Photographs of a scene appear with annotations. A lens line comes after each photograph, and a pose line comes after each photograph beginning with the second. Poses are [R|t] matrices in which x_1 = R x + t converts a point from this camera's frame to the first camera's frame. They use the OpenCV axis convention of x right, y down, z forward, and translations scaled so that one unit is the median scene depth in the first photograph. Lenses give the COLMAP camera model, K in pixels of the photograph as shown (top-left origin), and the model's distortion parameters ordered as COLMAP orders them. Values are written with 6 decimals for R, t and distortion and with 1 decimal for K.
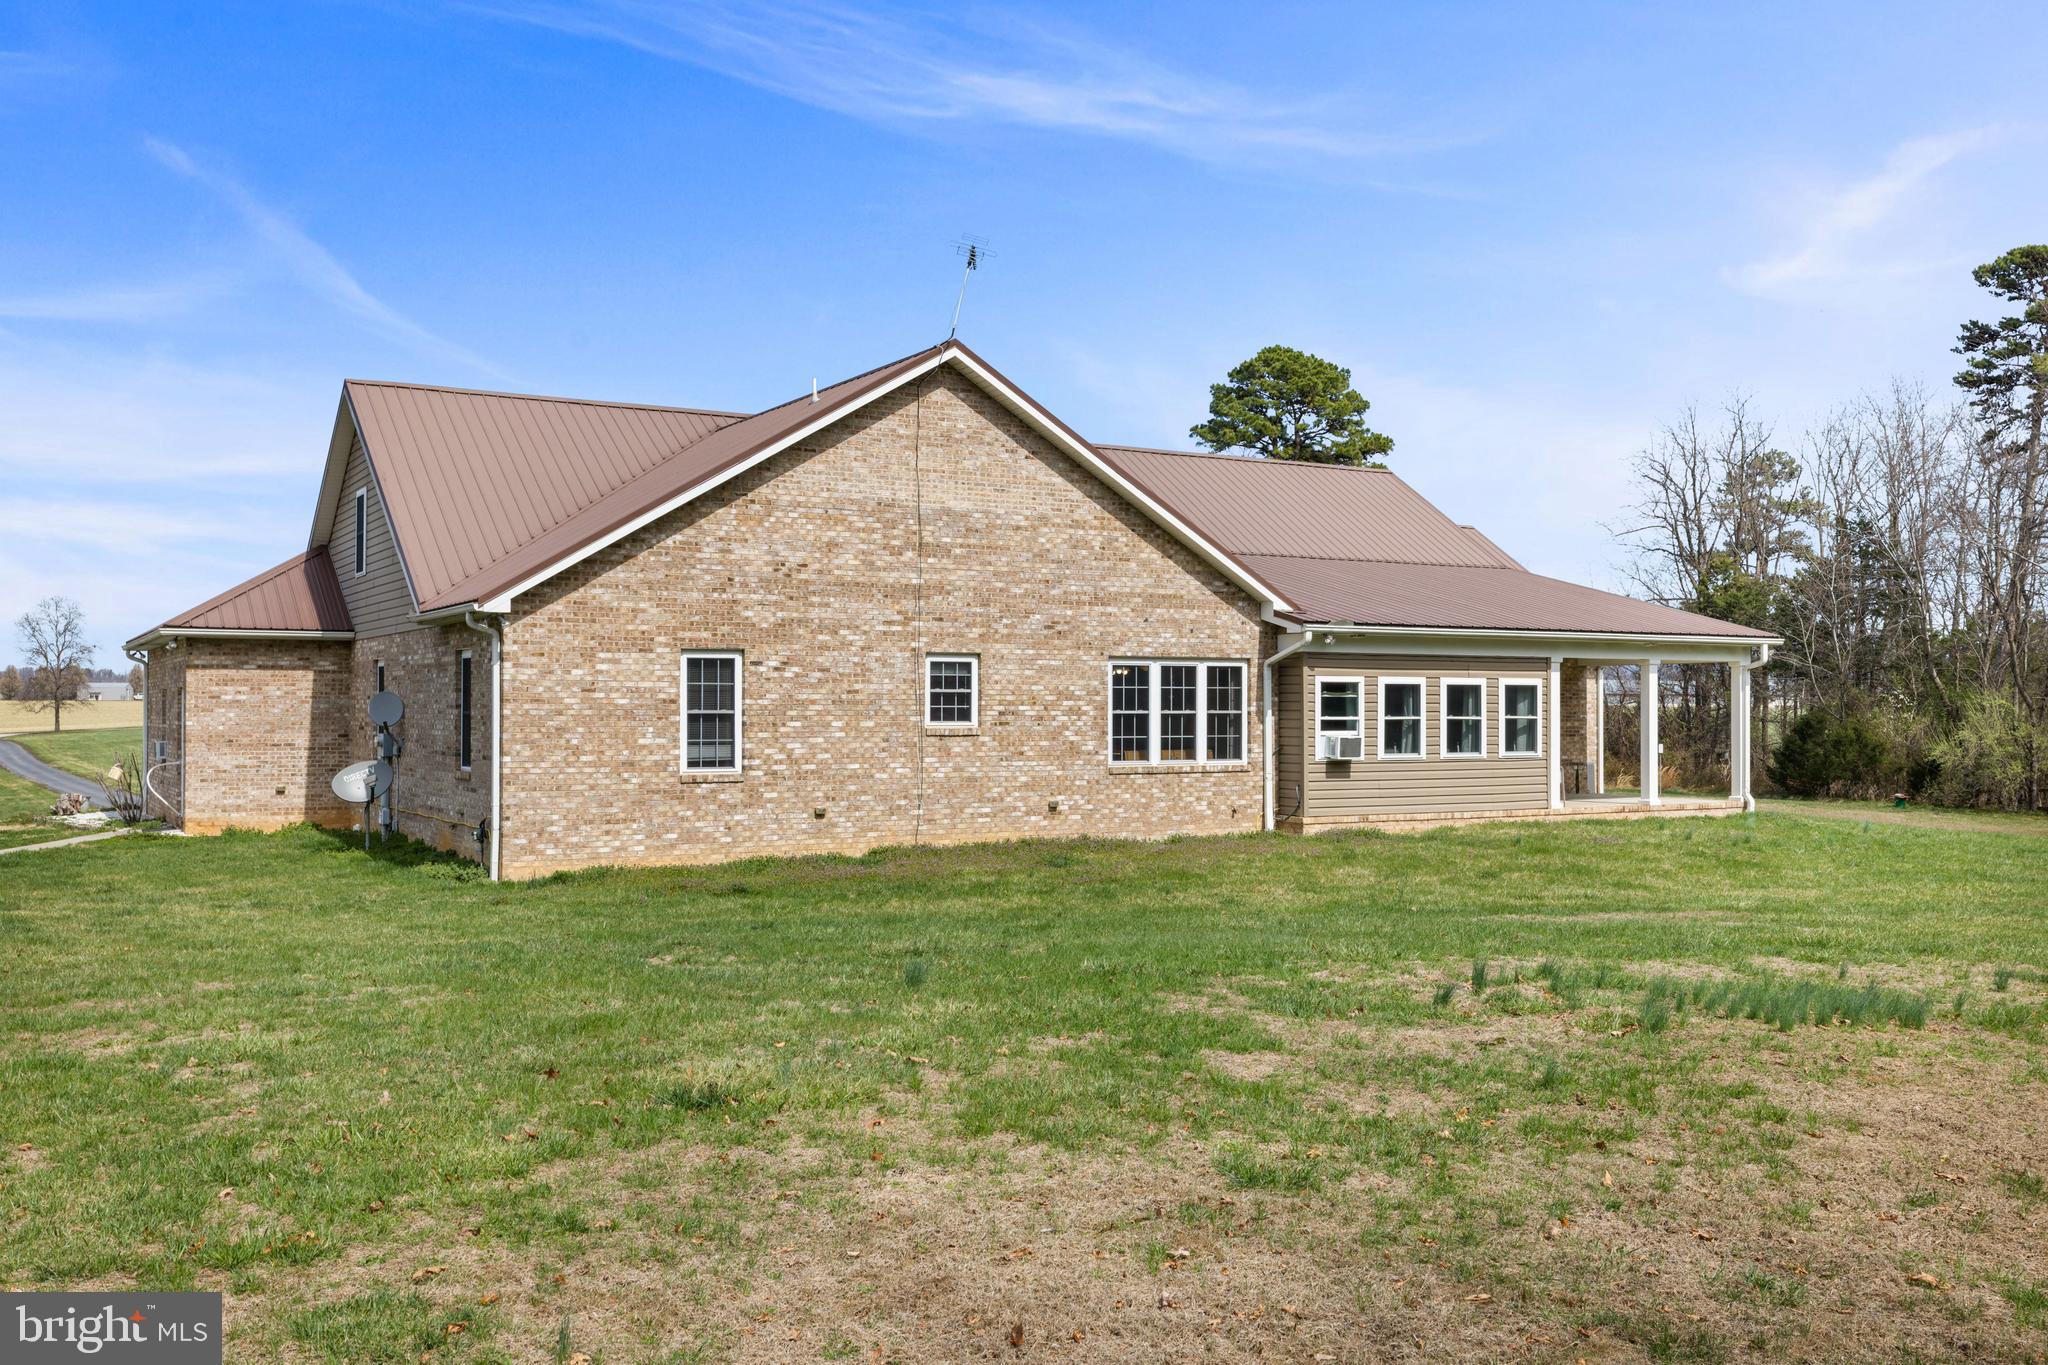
lens RADIAL K [[1795.3, 0, 1030.4], [0, 1795.3, 680.5], [0, 0, 1]] dist [0.009115, -0.014872]
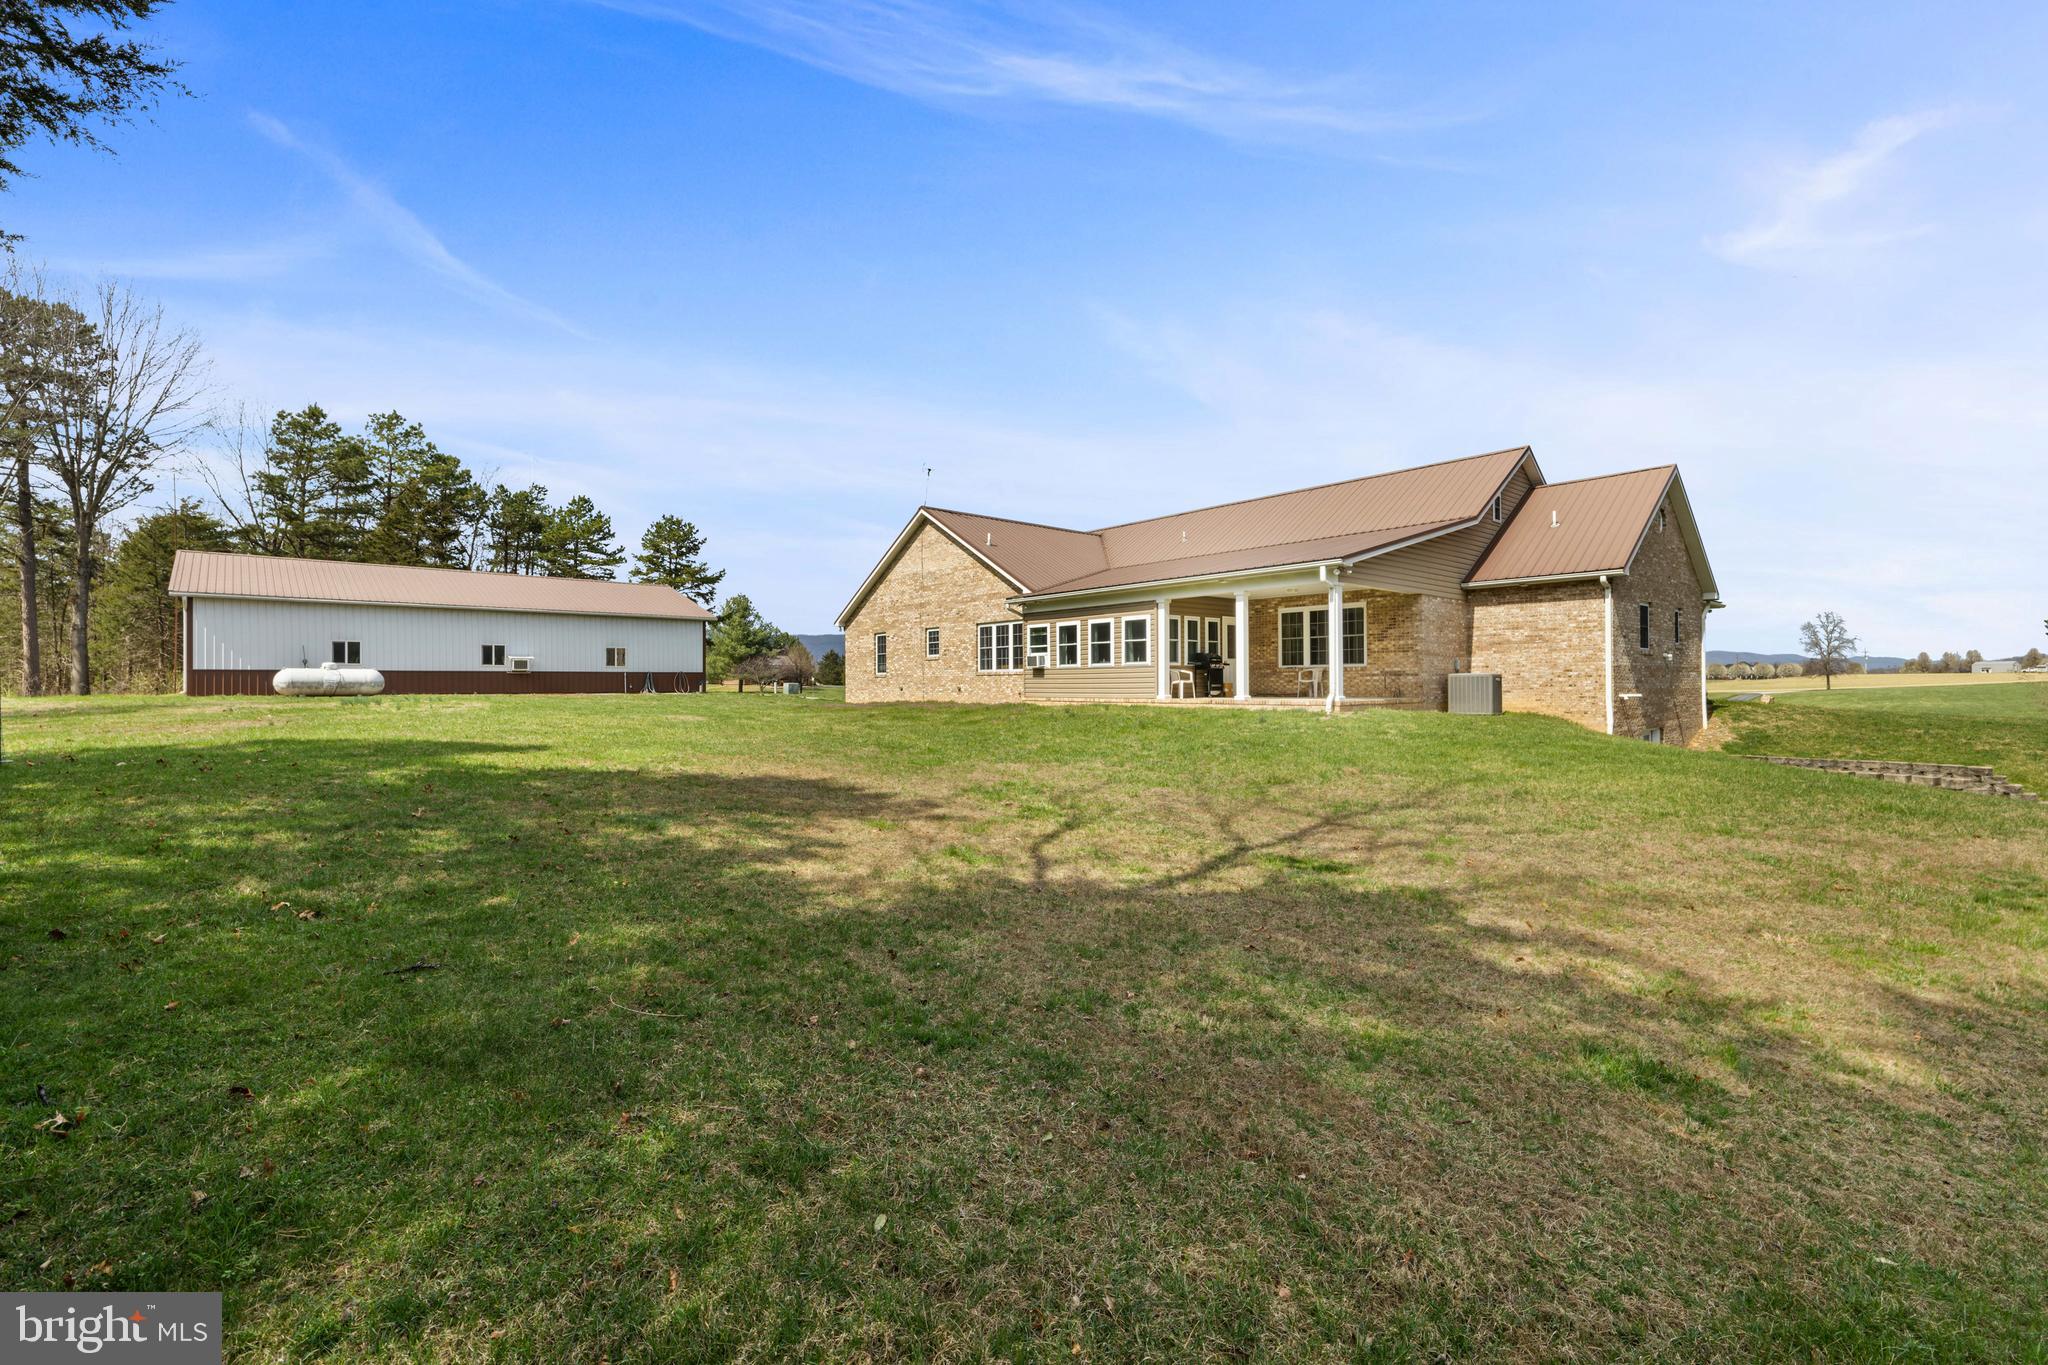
lens RADIAL K [[859.3, 0, 1021.1], [0, 859.3, 681.4], [0, 0, 1]] dist [-0.003683, 0.000933]
pose [[0.180991, -0.006086, -0.983466, 1.126240], [0.020241, 0.999792, -0.002462, 0.063579], [0.983276, -0.019460, 0.181077, 0.860864]]
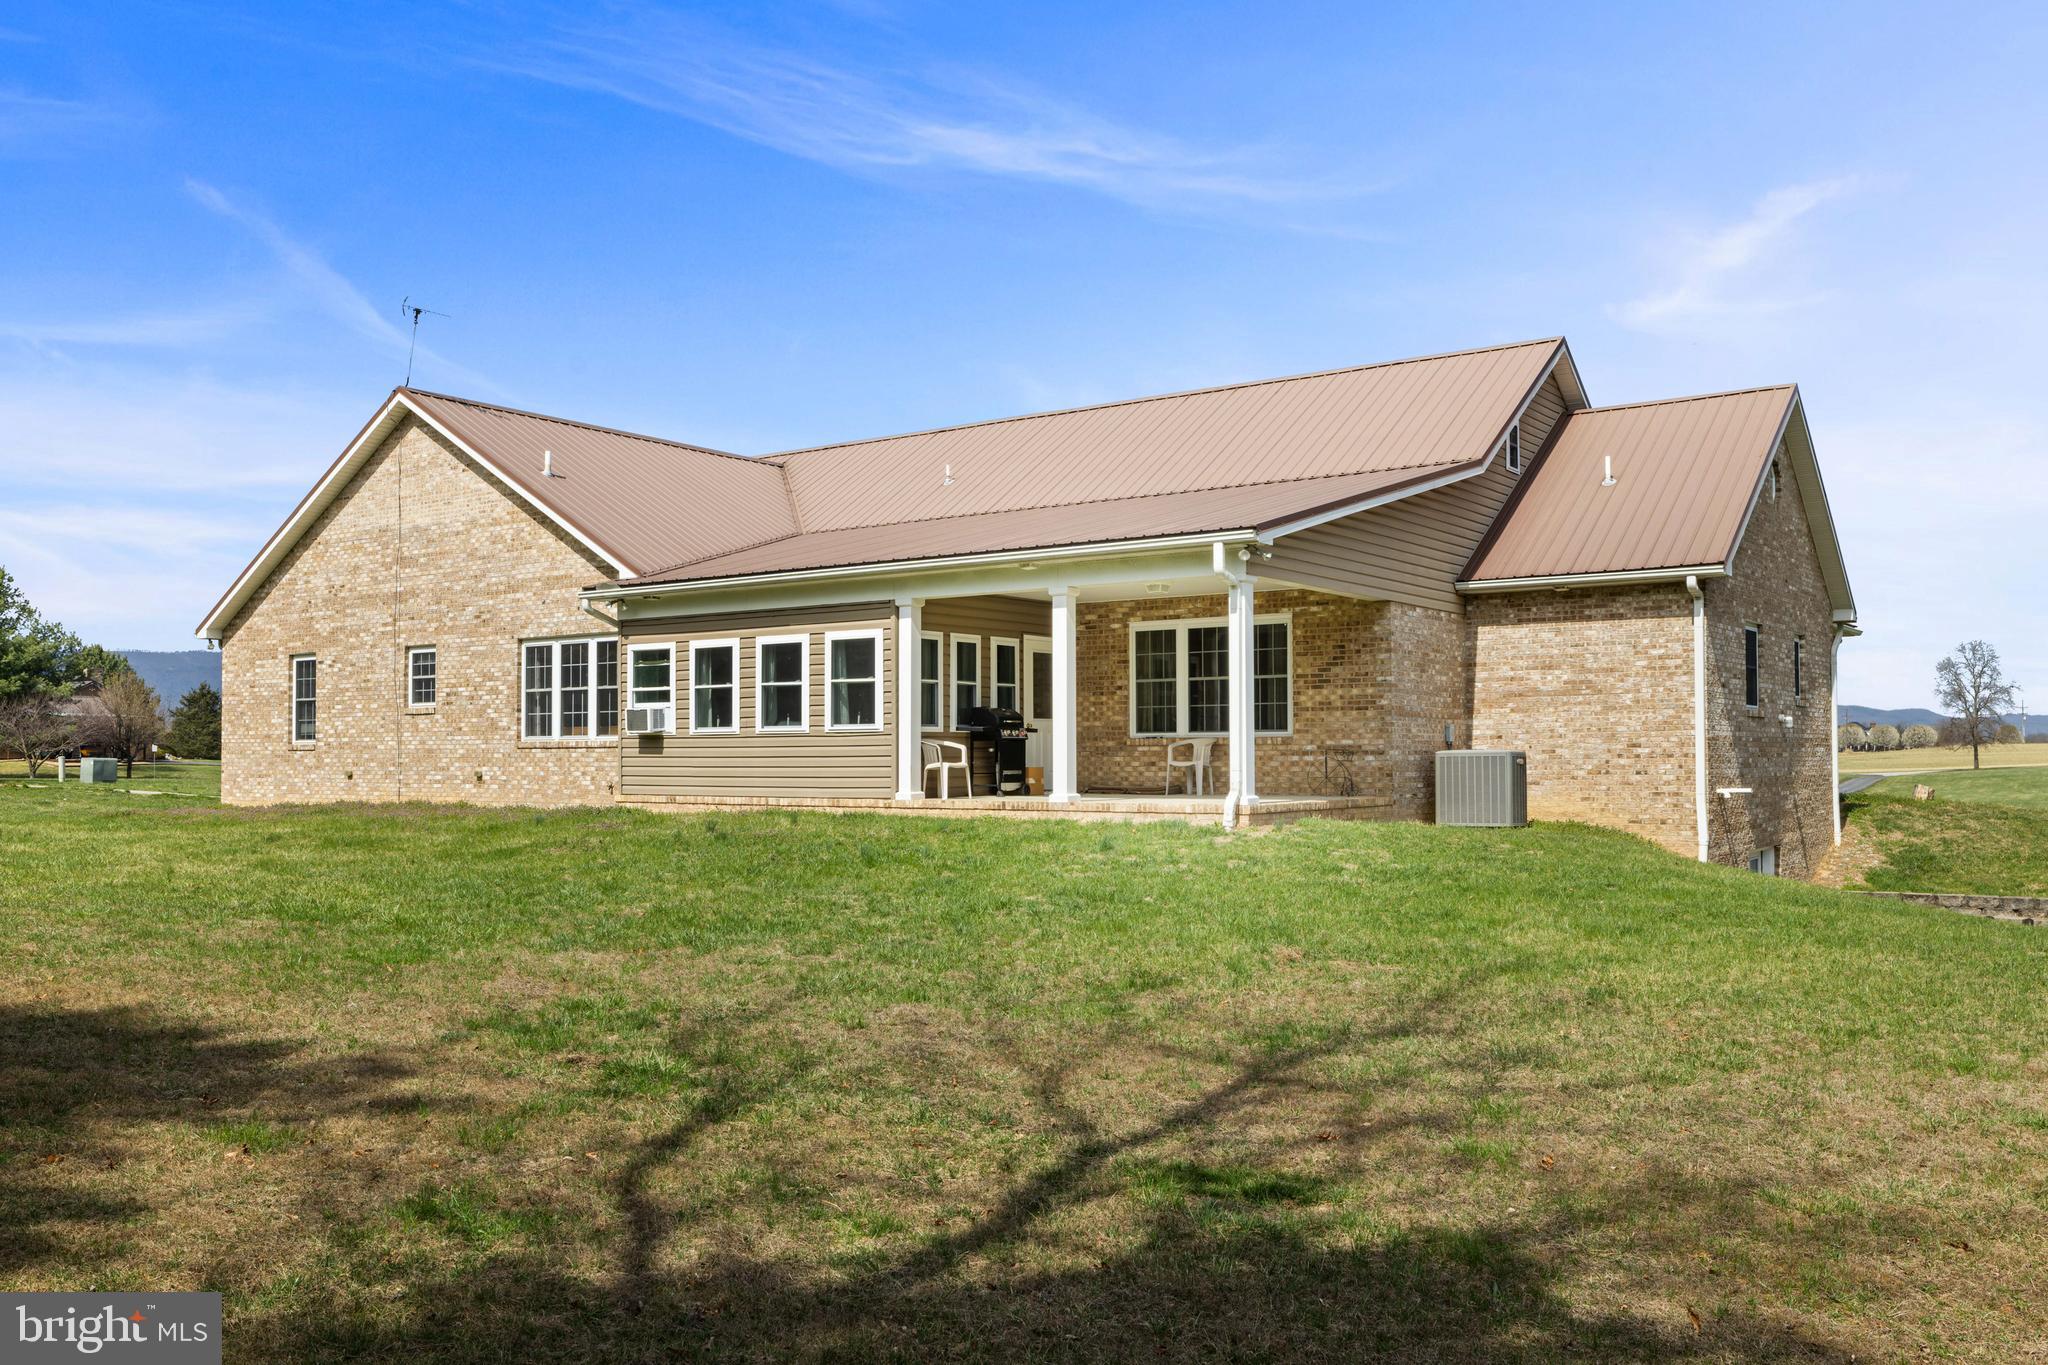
lens RADIAL K [[1666.6, 0, 1029.9], [0, 1666.6, 720.4], [0, 0, 1]] dist [0.003005, -0.006073]
pose [[0.411334, -0.022298, -0.911212, 1.086503], [0.017717, 0.999707, -0.016466, 0.057561], [0.911313, -0.009371, 0.411609, 0.870846]]
